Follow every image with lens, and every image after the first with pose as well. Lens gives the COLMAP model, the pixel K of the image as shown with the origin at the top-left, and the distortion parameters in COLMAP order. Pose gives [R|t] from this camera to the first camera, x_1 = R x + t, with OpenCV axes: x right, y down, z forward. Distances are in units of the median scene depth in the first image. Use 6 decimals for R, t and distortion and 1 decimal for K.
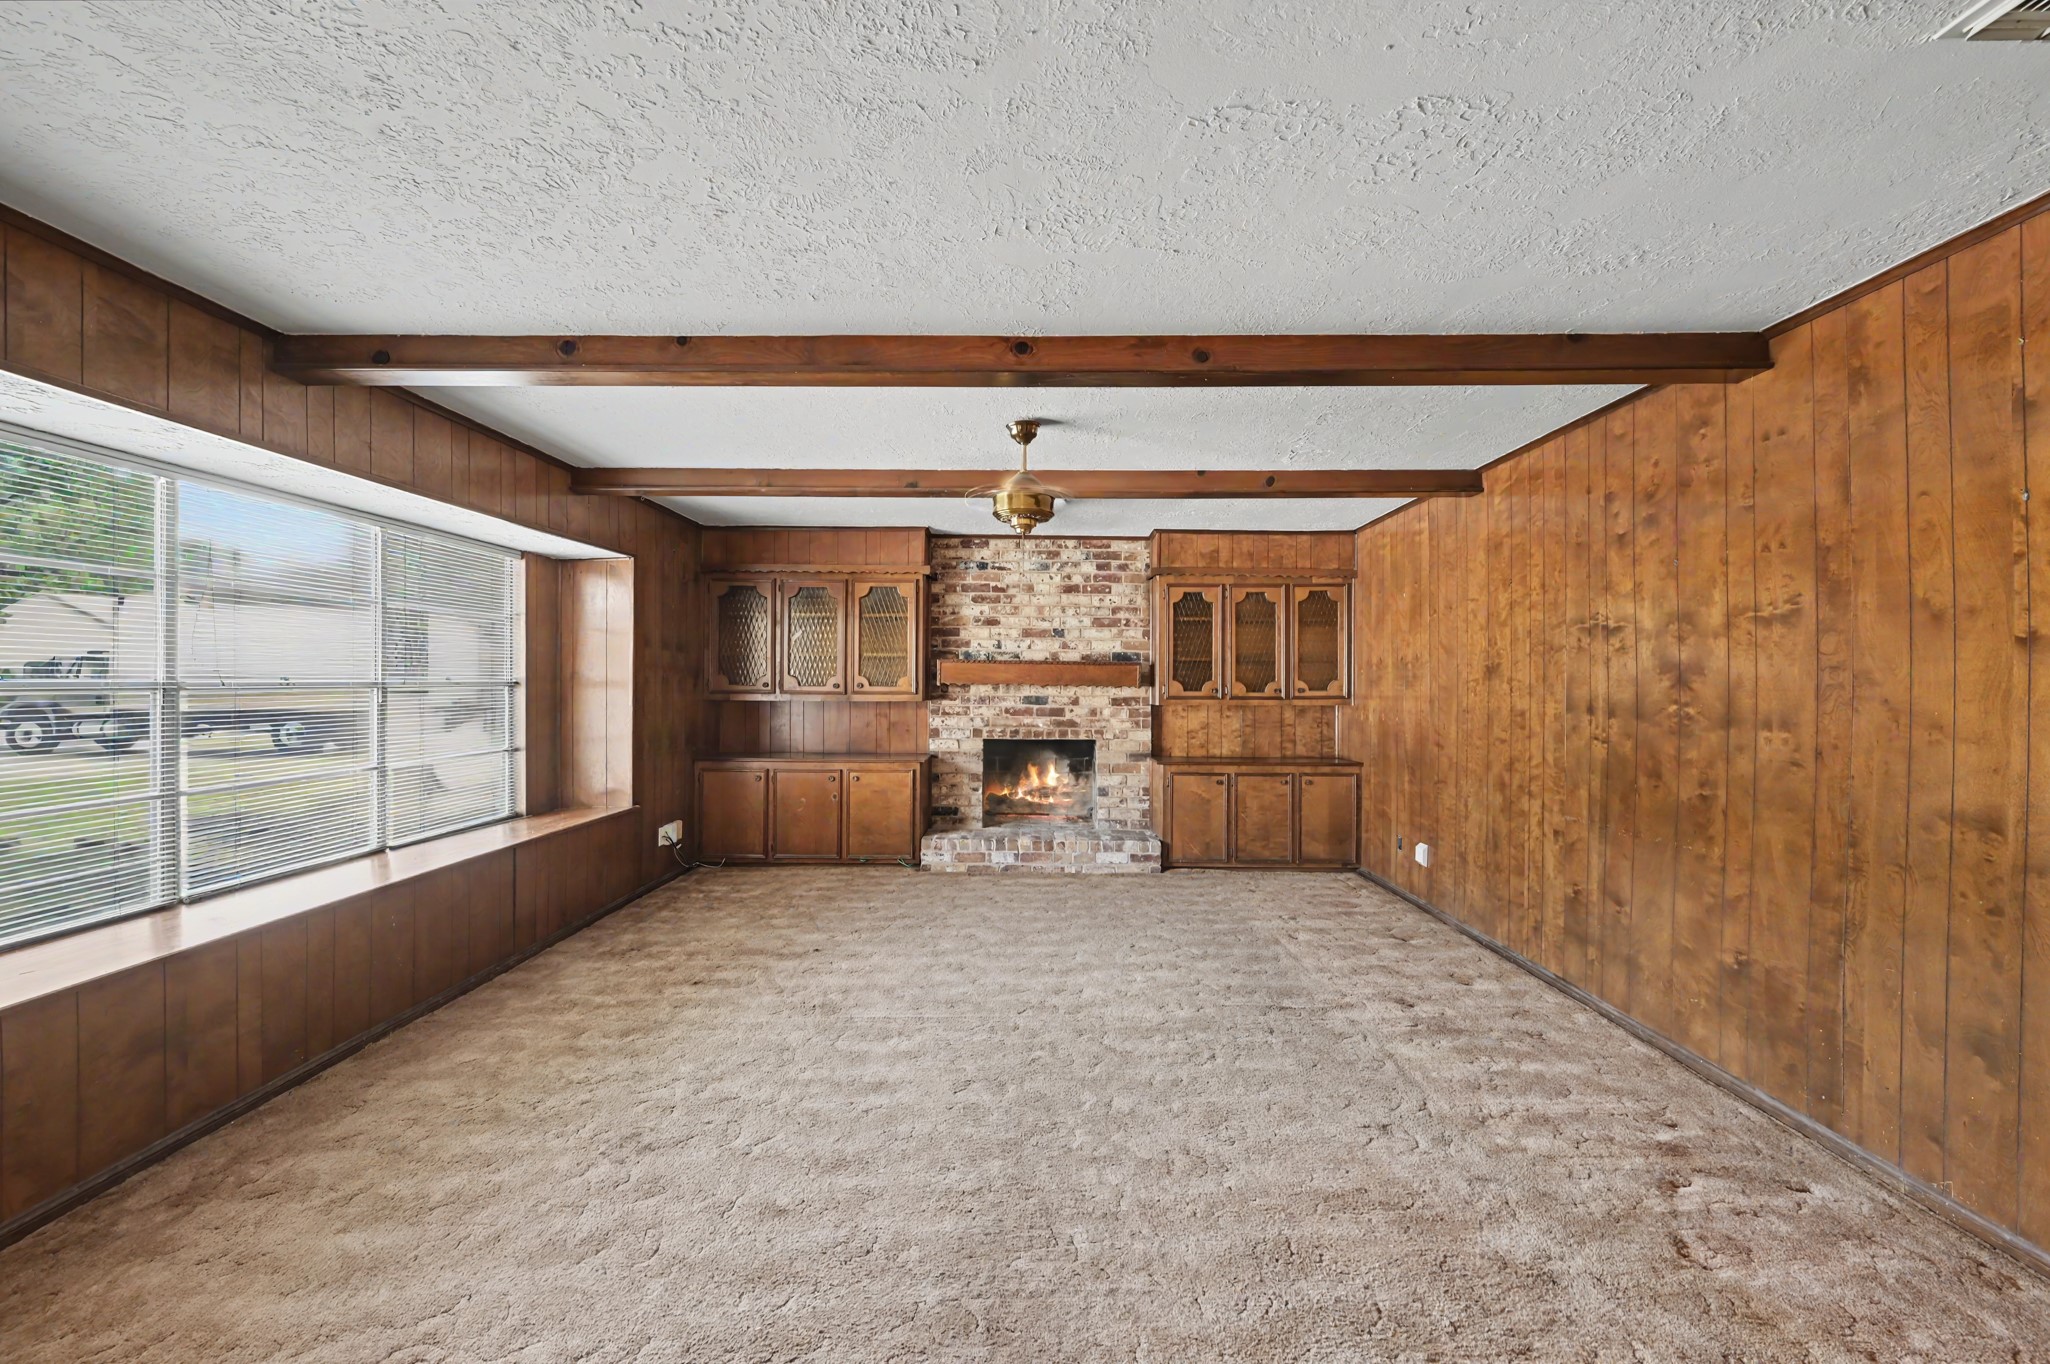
lens RADIAL K [[821.2, 0, 1025.4], [0, 821.2, 683.7], [0, 0, 1]] dist [0.001223, 0.000201]
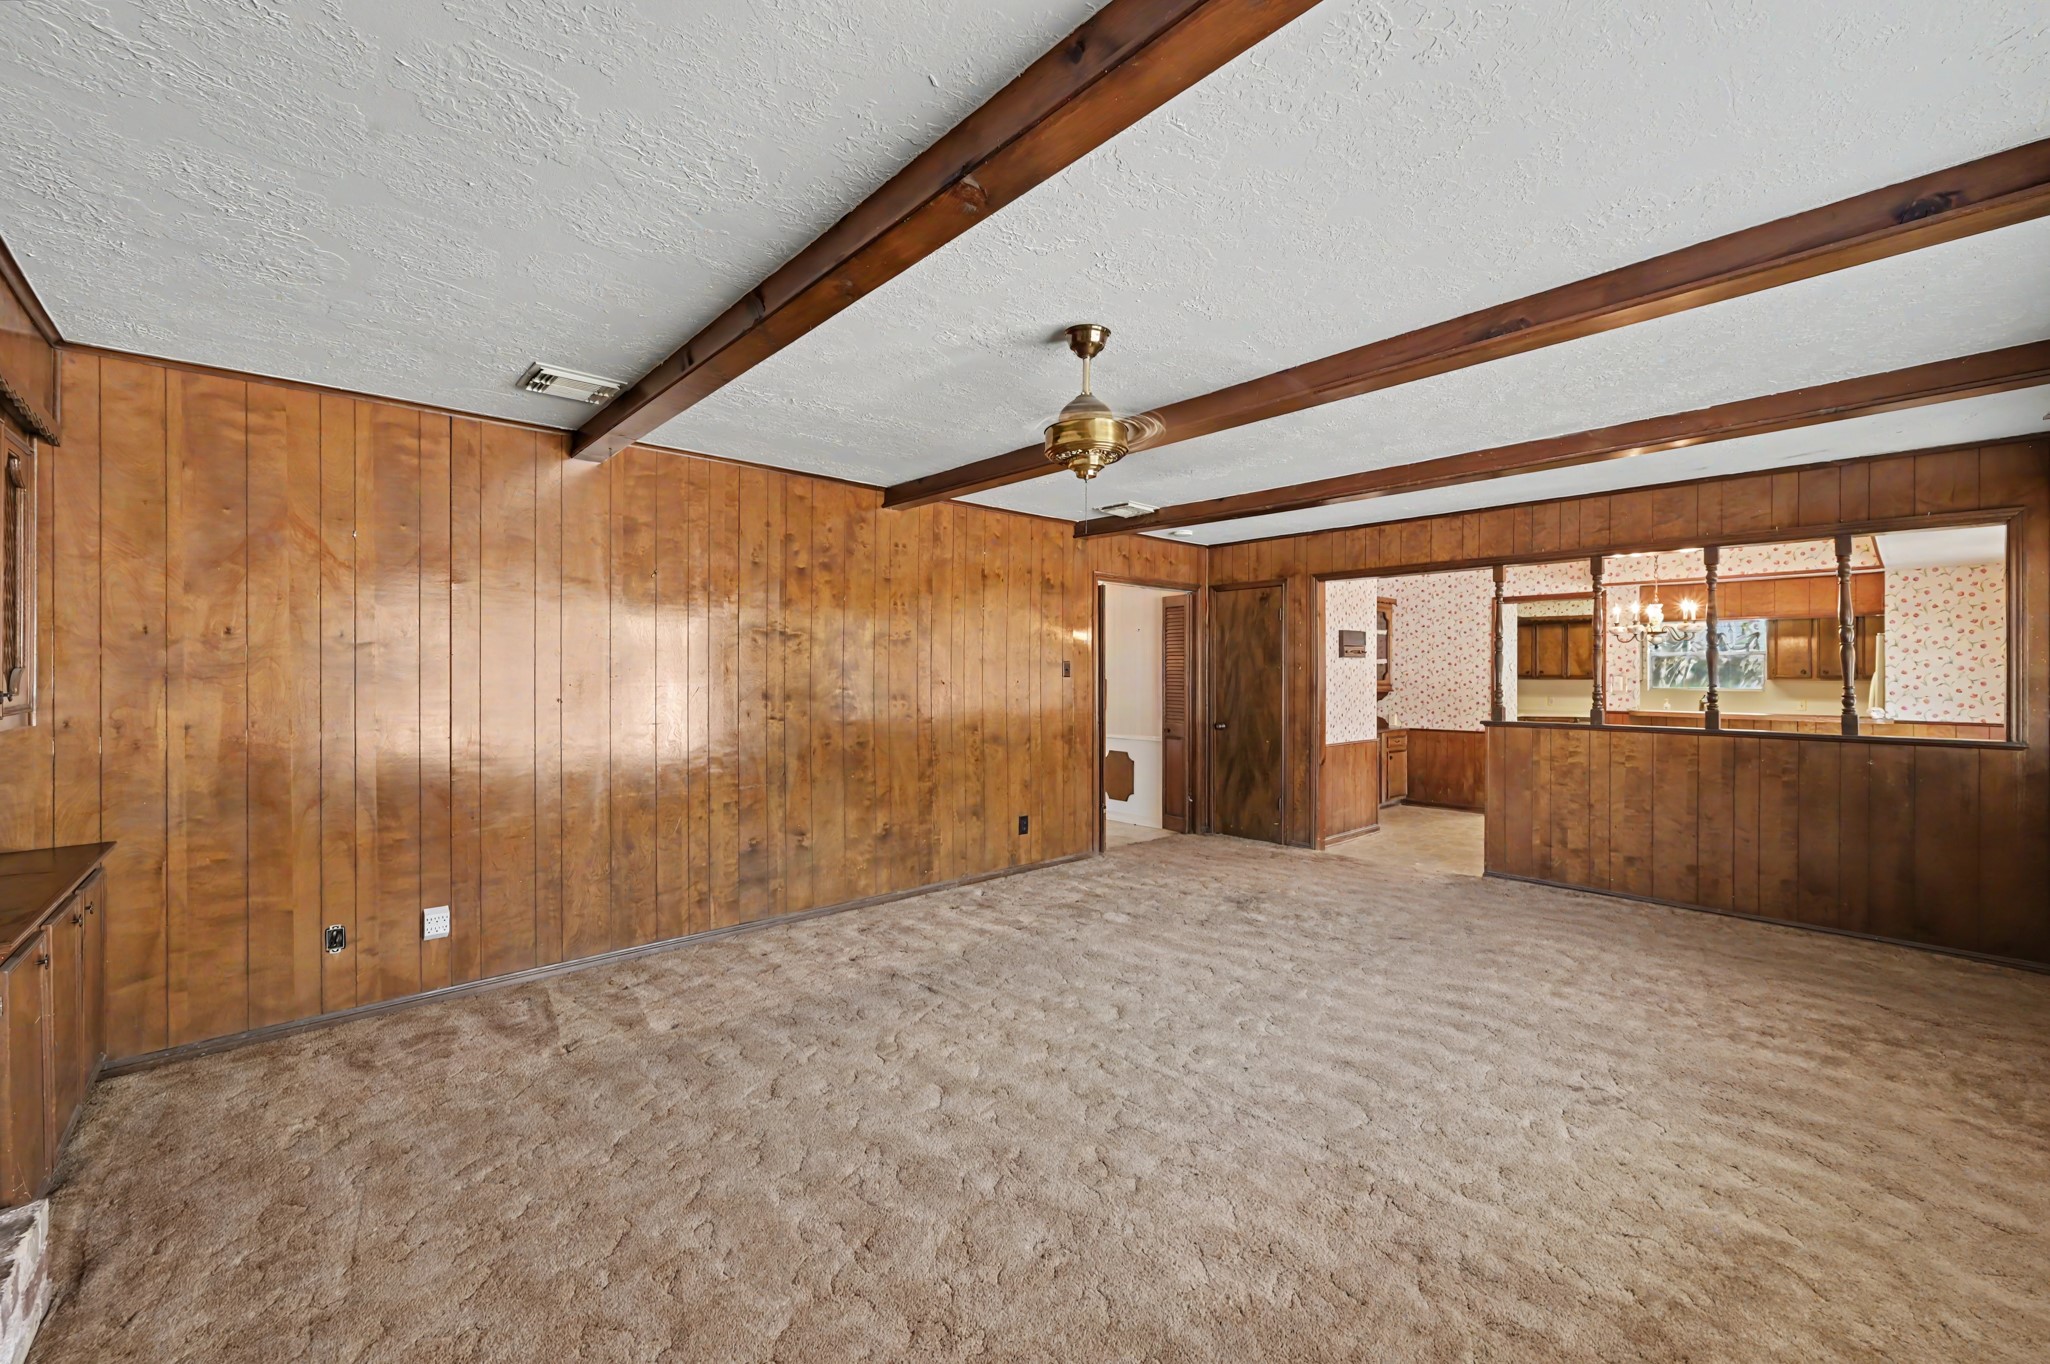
lens RADIAL K [[821.2, 0, 1028.7], [0, 821.2, 676.7], [0, 0, 1]] dist [0.001223, 0.000201]
pose [[-0.687441, -0.003685, 0.726231, -0.518791], [-0.001028, 0.999991, 0.004101, -0.004428], [-0.726240, 0.002073, -0.687439, 1.581540]]
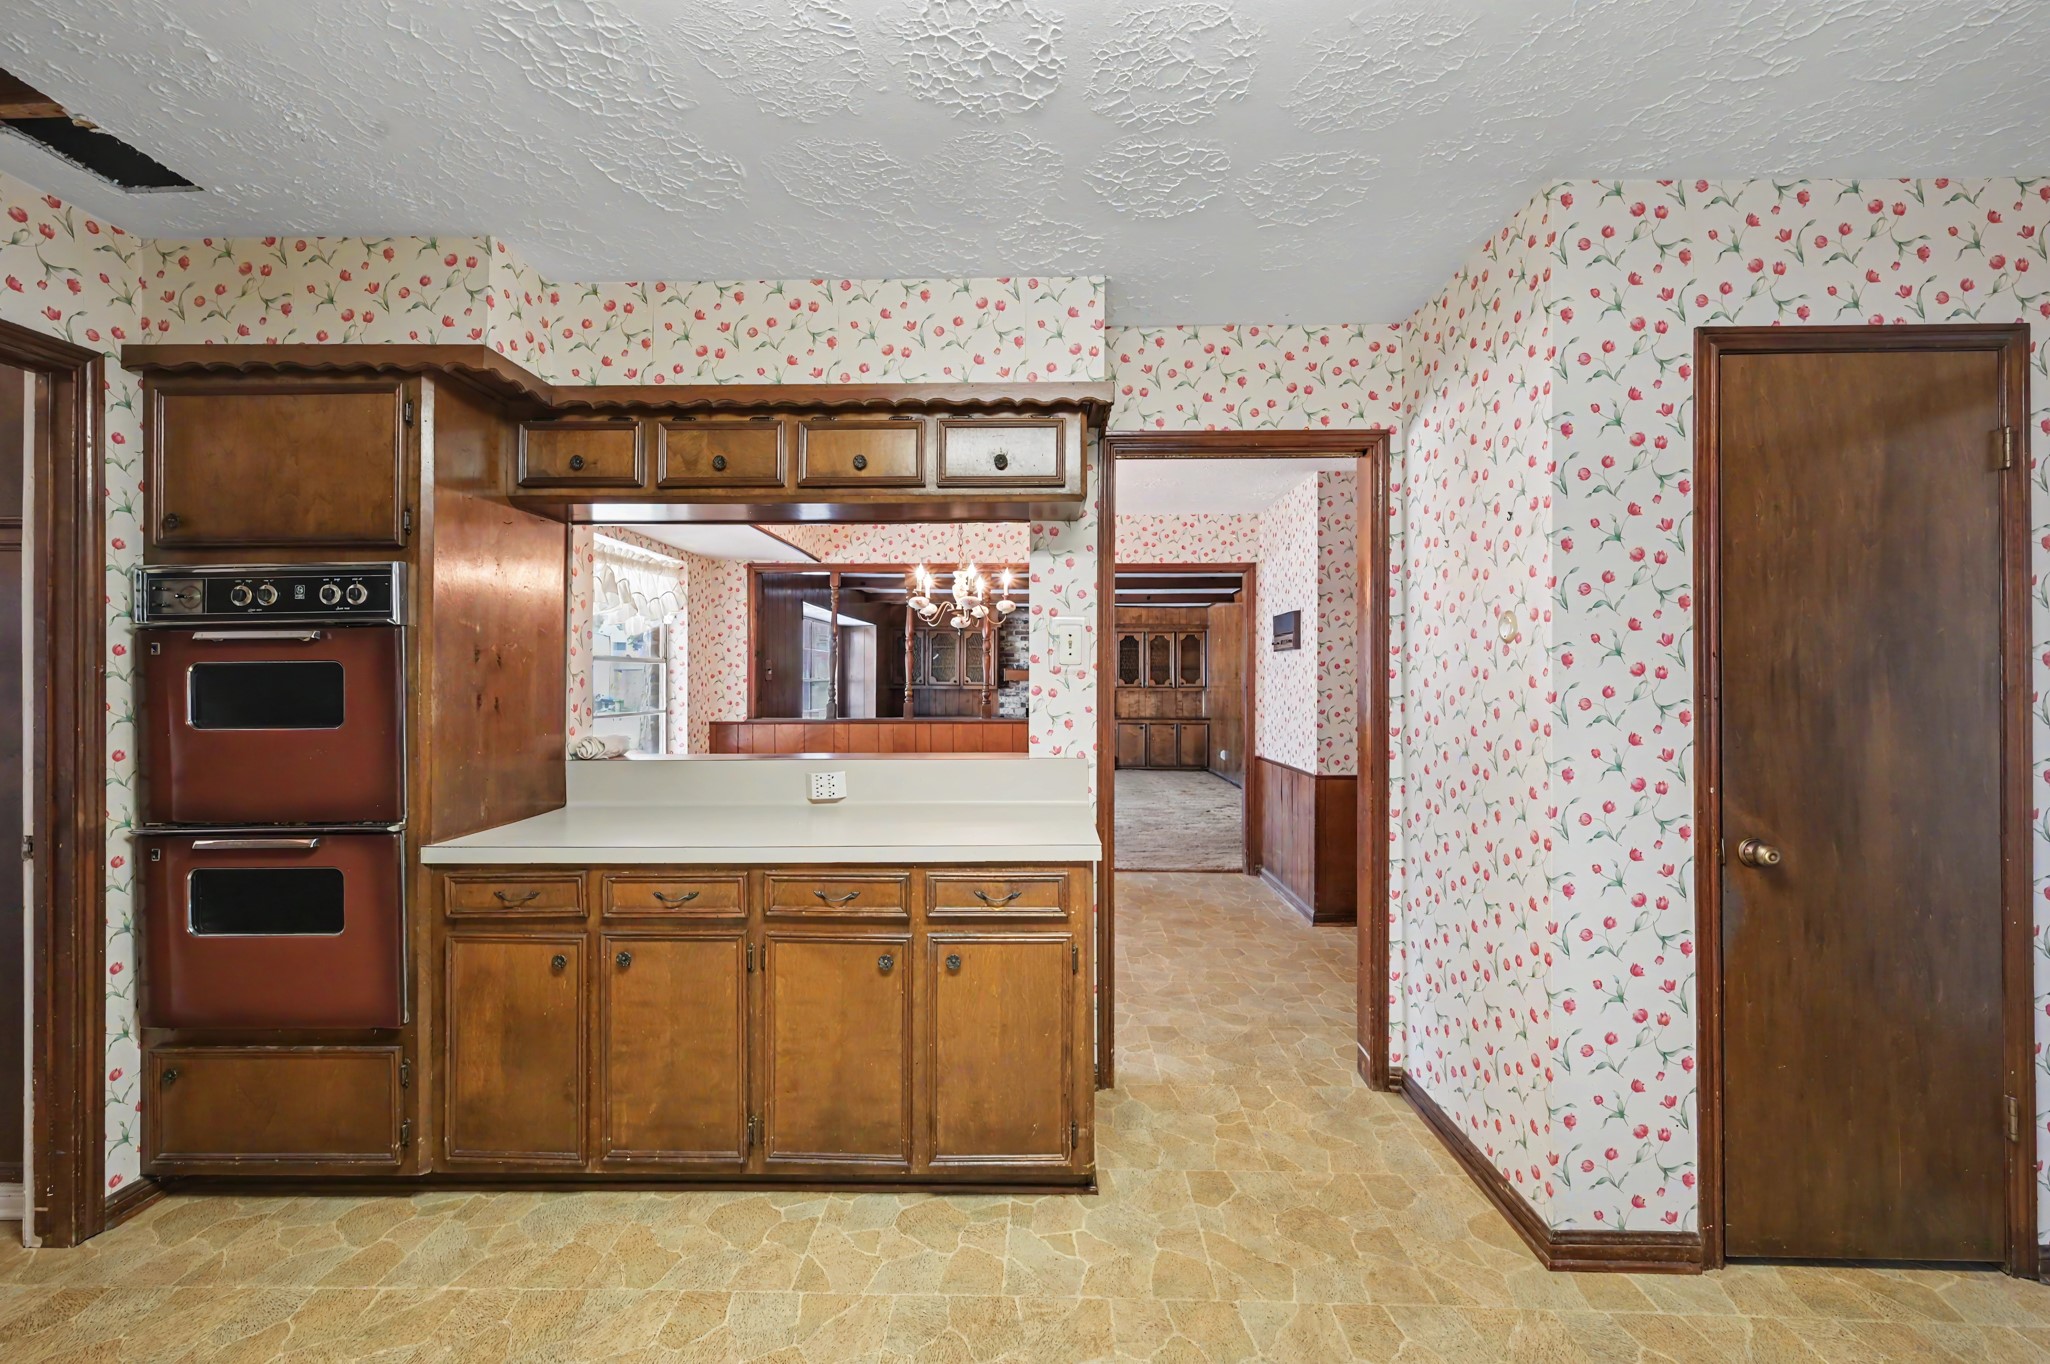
lens RADIAL K [[821.2, 0, 1027.4], [0, 821.2, 676.9], [0, 0, 1]] dist [0.001223, 0.000201]
pose [[0.999949, -0.001434, 0.009983, -0.128373], [0.001452, 0.999997, -0.001793, -0.010053], [-0.009981, 0.001807, 0.999949, -1.914753]]
